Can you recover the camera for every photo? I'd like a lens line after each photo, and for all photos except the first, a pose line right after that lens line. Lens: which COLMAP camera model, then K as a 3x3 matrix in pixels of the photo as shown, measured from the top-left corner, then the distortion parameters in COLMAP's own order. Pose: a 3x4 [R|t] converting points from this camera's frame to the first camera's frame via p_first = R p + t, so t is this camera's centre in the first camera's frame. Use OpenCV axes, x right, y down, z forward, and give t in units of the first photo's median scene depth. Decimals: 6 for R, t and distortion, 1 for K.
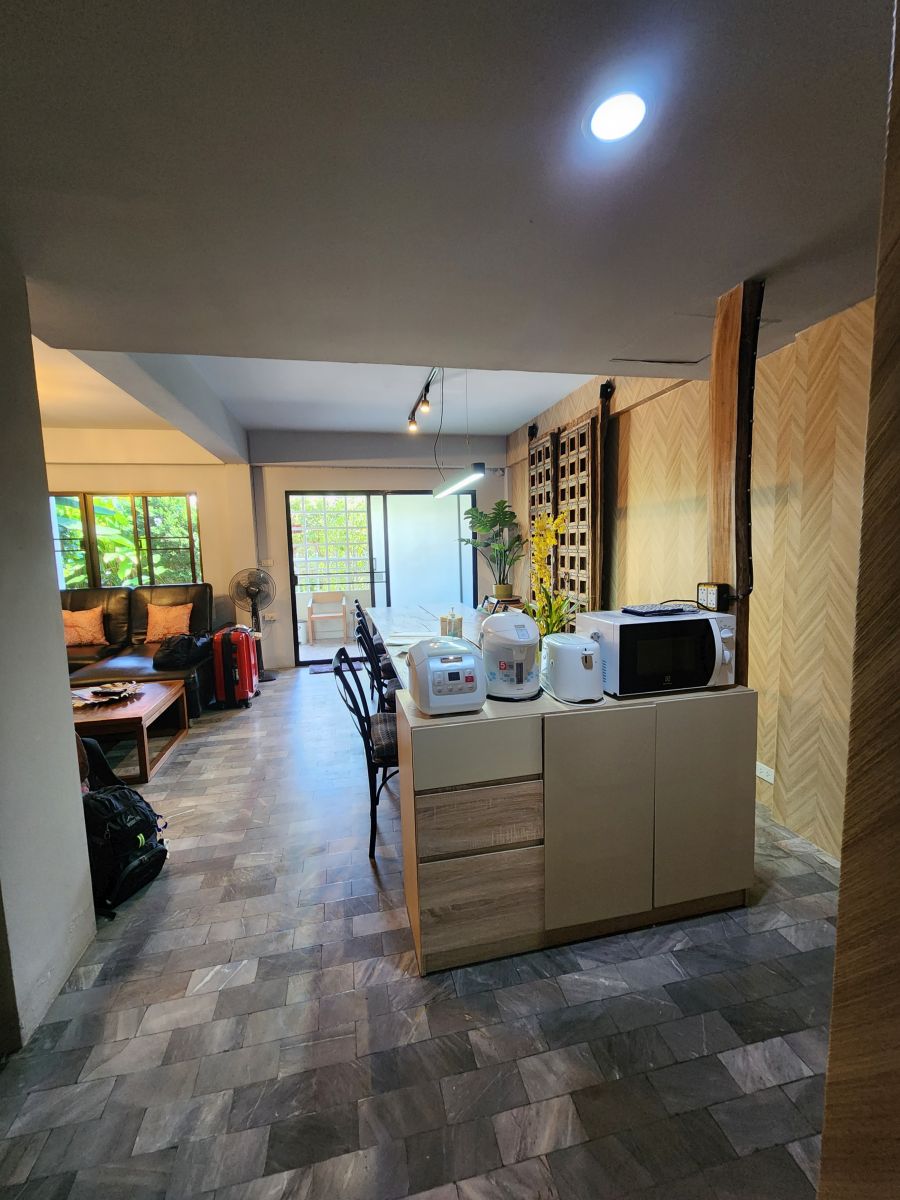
lens RADIAL K [[483.3, 0, 447.2], [0, 483.3, 599.6], [0, 0, 1]] dist [0.001050, 0.000073]
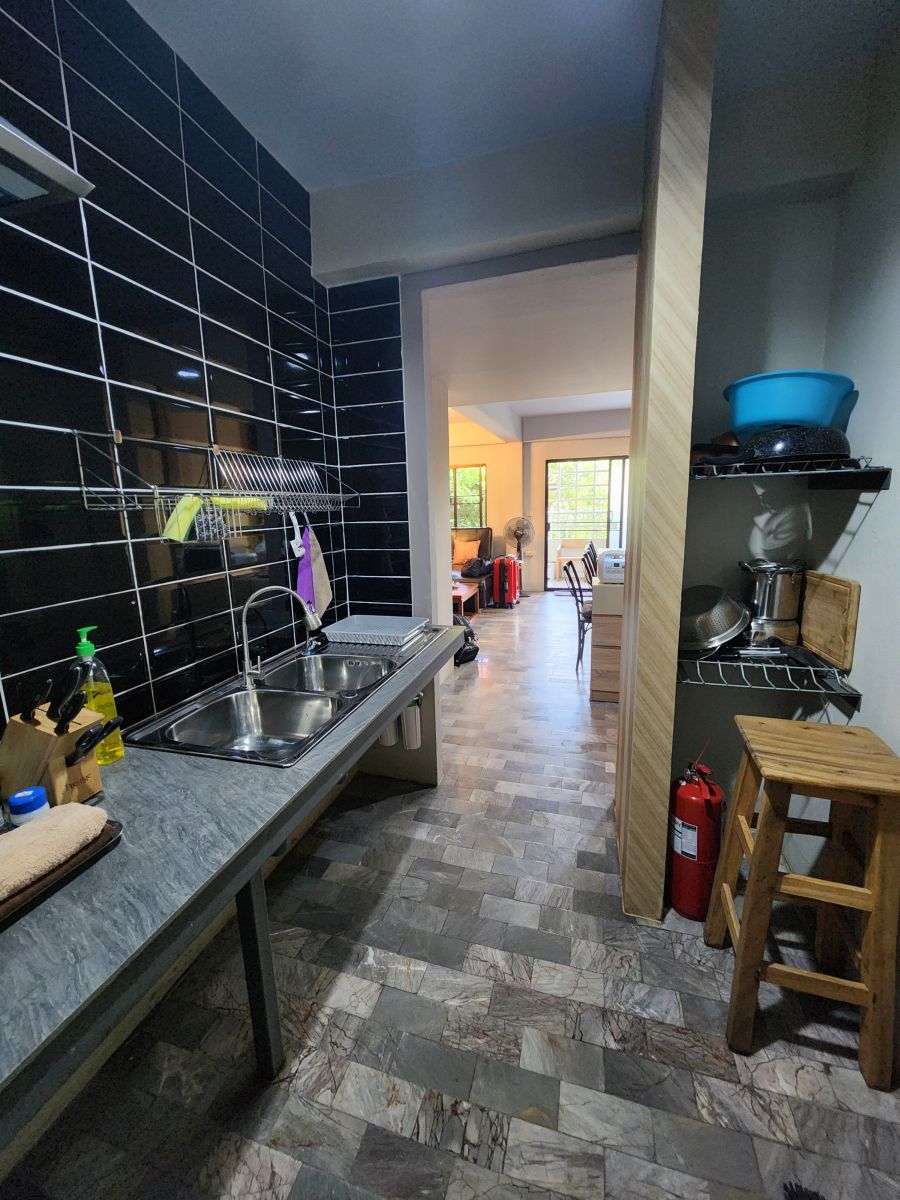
lens RADIAL K [[483.3, 0, 445.9], [0, 483.3, 597.3], [0, 0, 1]] dist [0.001050, 0.000073]
pose [[0.870264, 0.092963, -0.483733, 0.116403], [-0.050134, 0.993647, 0.100763, 0.035997], [0.490027, -0.063439, 0.869396, -0.351487]]
